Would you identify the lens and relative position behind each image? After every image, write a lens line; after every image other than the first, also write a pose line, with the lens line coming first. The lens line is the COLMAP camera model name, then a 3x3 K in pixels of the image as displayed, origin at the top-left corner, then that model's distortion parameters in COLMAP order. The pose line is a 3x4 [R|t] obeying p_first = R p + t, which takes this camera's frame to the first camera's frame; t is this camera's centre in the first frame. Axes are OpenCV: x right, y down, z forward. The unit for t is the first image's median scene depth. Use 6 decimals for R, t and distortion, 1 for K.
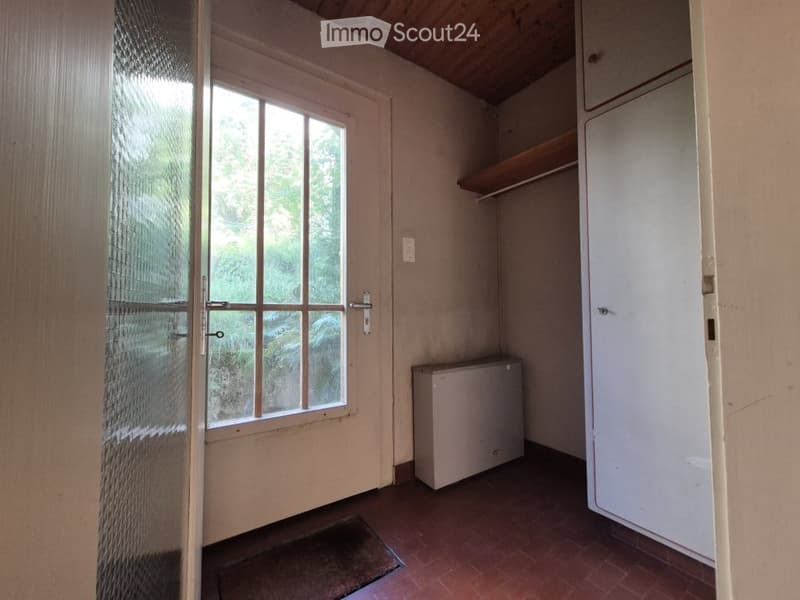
lens RADIAL K [[327.7, 0, 398.3], [0, 327.7, 297.1], [0, 0, 1]] dist [0.003852, -0.000028]
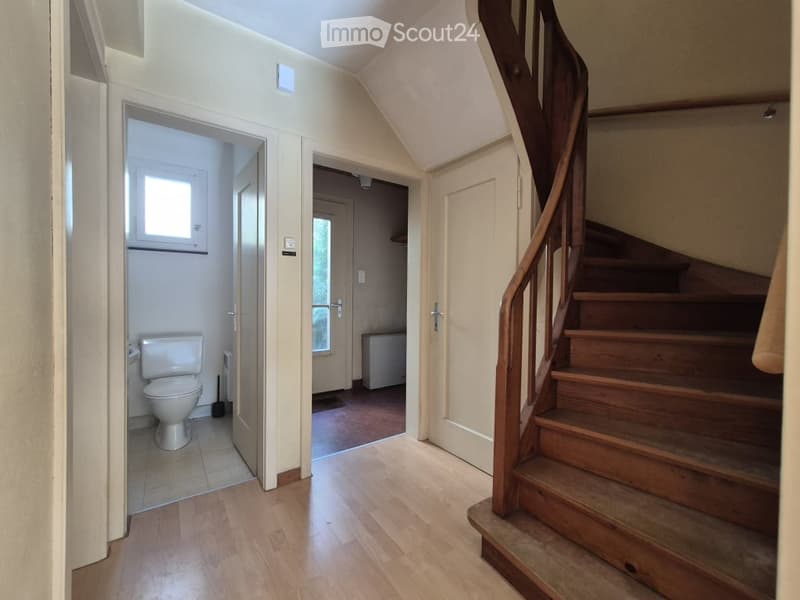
lens RADIAL K [[327.7, 0, 403.2], [0, 327.7, 302.1], [0, 0, 1]] dist [0.003852, -0.000028]
pose [[0.998514, 0.014938, 0.052403, 0.197598], [-0.018223, 0.997861, 0.062775, -0.129530], [-0.051353, -0.063637, 0.996651, -1.102377]]
